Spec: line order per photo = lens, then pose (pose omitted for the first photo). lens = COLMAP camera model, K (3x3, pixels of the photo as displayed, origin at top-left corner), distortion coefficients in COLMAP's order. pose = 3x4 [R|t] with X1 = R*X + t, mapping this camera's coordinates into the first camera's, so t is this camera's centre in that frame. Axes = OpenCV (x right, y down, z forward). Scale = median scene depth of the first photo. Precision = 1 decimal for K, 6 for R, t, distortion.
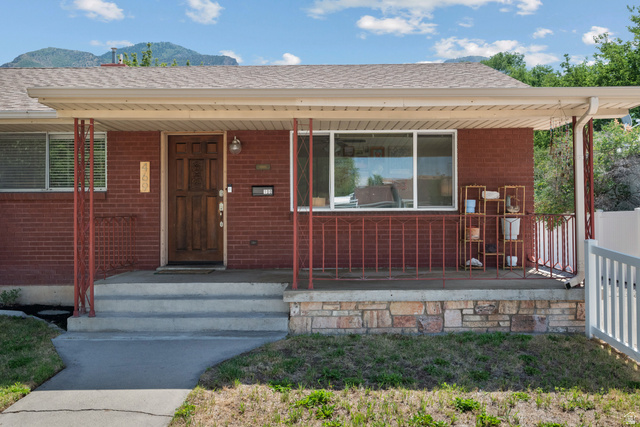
lens RADIAL K [[560.5, 0, 320.2], [0, 560.5, 216.1], [0, 0, 1]] dist [-0.003779, -0.002006]
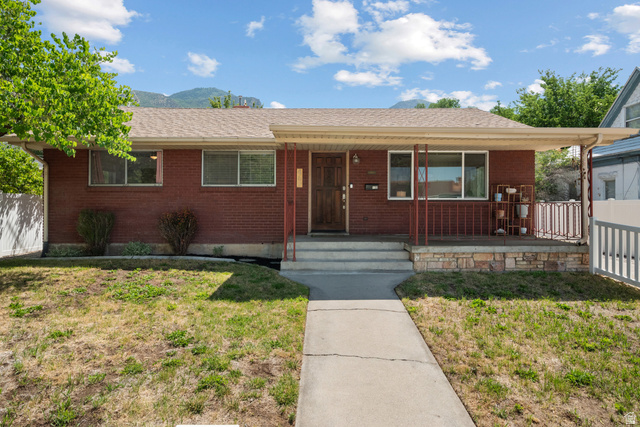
lens RADIAL K [[371.1, 0, 319.6], [0, 371.1, 209.4], [0, 0, 1]] dist [-0.005884, 0.000765]
pose [[0.999837, 0.006796, 0.016735, -0.276248], [-0.007024, 0.999882, 0.013647, 0.006836], [-0.016640, -0.013763, 0.999767, -0.085975]]
